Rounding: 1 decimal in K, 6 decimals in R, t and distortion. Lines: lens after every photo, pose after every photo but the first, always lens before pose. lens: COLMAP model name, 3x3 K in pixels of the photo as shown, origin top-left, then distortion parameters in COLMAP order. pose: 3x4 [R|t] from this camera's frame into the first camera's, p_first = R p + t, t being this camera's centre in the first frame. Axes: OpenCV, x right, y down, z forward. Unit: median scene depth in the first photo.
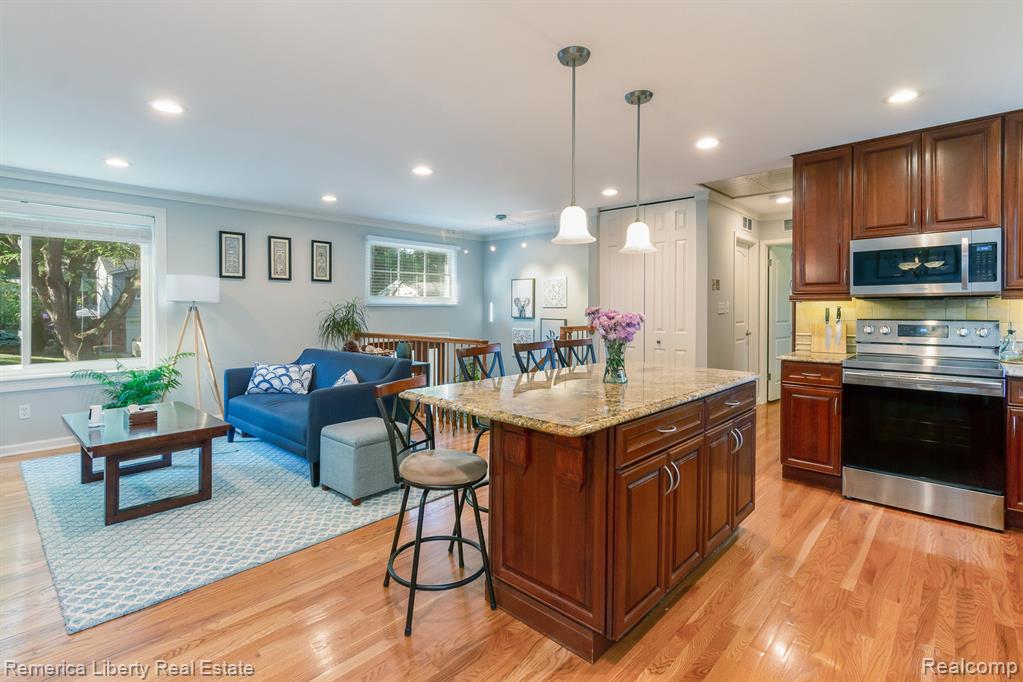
lens RADIAL K [[485.5, 0, 511.9], [0, 485.5, 318.7], [0, 0, 1]] dist [0.000679, 0.000391]
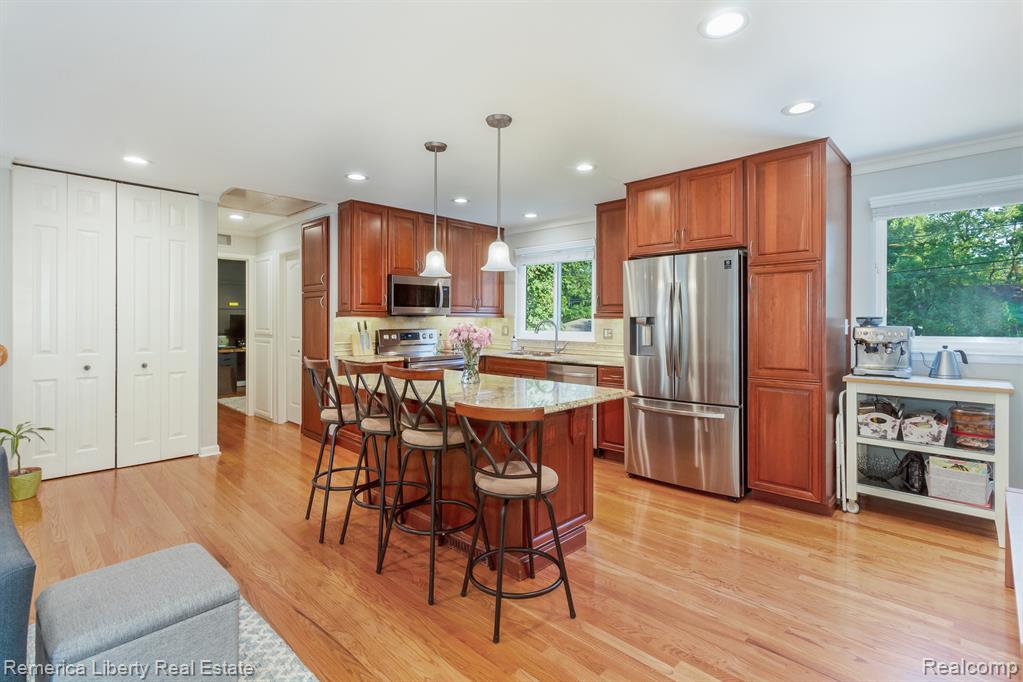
lens RADIAL K [[504.1, 0, 515.6], [0, 504.1, 320.4], [0, 0, 1]] dist [0.000737, 0.000269]
pose [[0.034104, 0.002443, 0.999415, -0.743686], [0.020080, 0.999793, -0.003129, -0.014363], [-0.999217, 0.020175, 0.034047, 0.572920]]
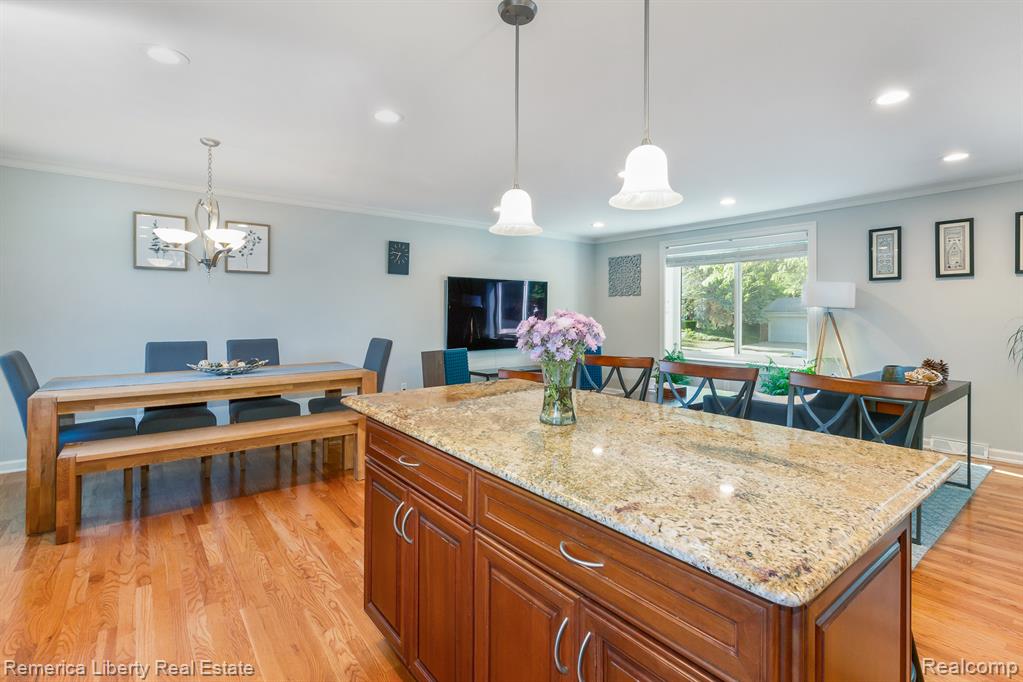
lens RADIAL K [[476.6, 0, 513.6], [0, 476.6, 308.9], [0, 0, 1]] dist [-0.000289, 0.000051]
pose [[-0.151516, -0.004612, -0.988444, 0.611575], [-0.017067, 0.999852, -0.002049, -0.026488], [0.988307, 0.016559, -0.151572, 0.722470]]
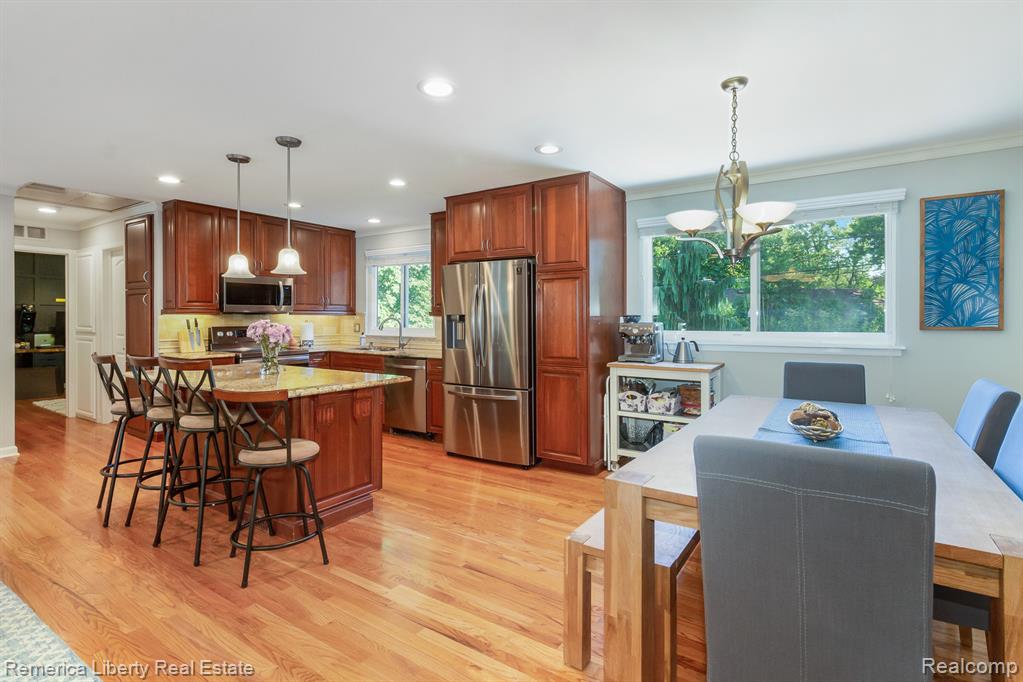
lens RADIAL K [[485.5, 0, 511.9], [0, 485.5, 318.7], [0, 0, 1]] dist [0.000679, 0.000391]
pose [[-0.173091, 0.001036, 0.984905, -0.872455], [0.019688, 0.999803, 0.002408, -0.009927], [-0.984709, 0.019808, -0.173077, 0.386198]]
